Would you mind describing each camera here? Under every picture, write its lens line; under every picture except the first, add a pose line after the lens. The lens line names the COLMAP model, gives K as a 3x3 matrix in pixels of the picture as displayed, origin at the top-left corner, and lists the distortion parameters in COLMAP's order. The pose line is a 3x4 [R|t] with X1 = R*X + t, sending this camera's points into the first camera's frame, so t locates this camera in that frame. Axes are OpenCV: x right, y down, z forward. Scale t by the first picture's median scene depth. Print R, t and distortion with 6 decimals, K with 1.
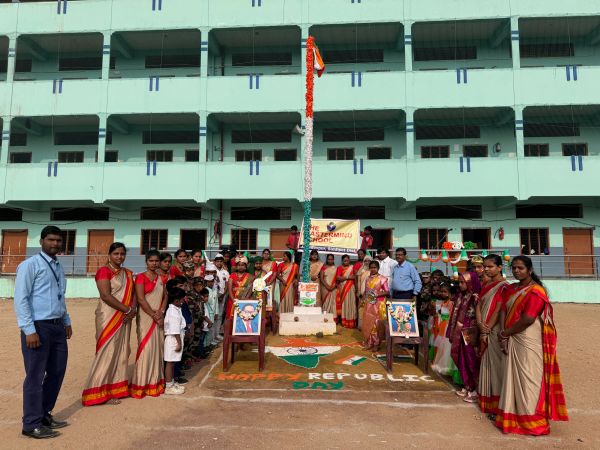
lens RADIAL K [[473.1, 0, 298.9], [0, 473.1, 224.5], [0, 0, 1]] dist [0.022345, -0.015795]
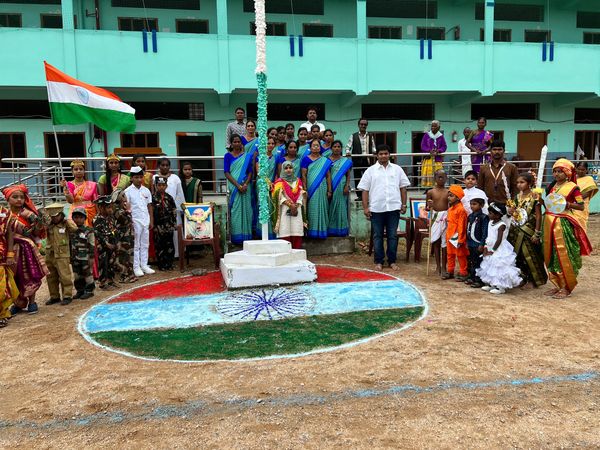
lens RADIAL K [[448.6, 0, 300.5], [0, 448.6, 227.4], [0, 0, 1]] dist [0.007838, -0.009662]
pose [[0.970728, -0.048268, 0.235280, -0.047235], [0.001205, 0.980565, 0.196191, 0.019251], [-0.240177, -0.190164, 0.951920, 0.263727]]
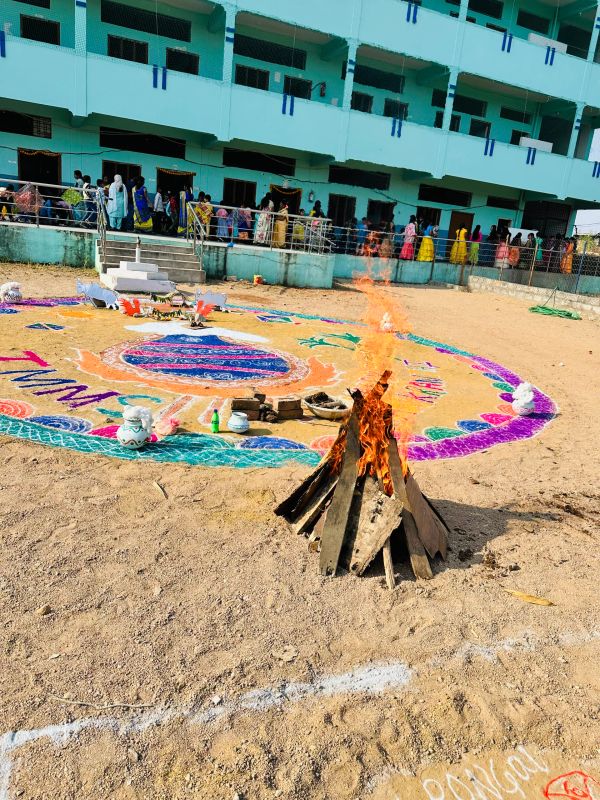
lens RADIAL K [[565.5, 0, 301.9], [0, 565.5, 396.4], [0, 0, 1]] dist [0.001869, -0.000891]
pose [[0.874906, -0.046309, 0.482074, -0.123875], [-0.141903, 0.927215, 0.346606, 0.000507], [-0.463037, -0.371655, 0.804655, 0.008424]]
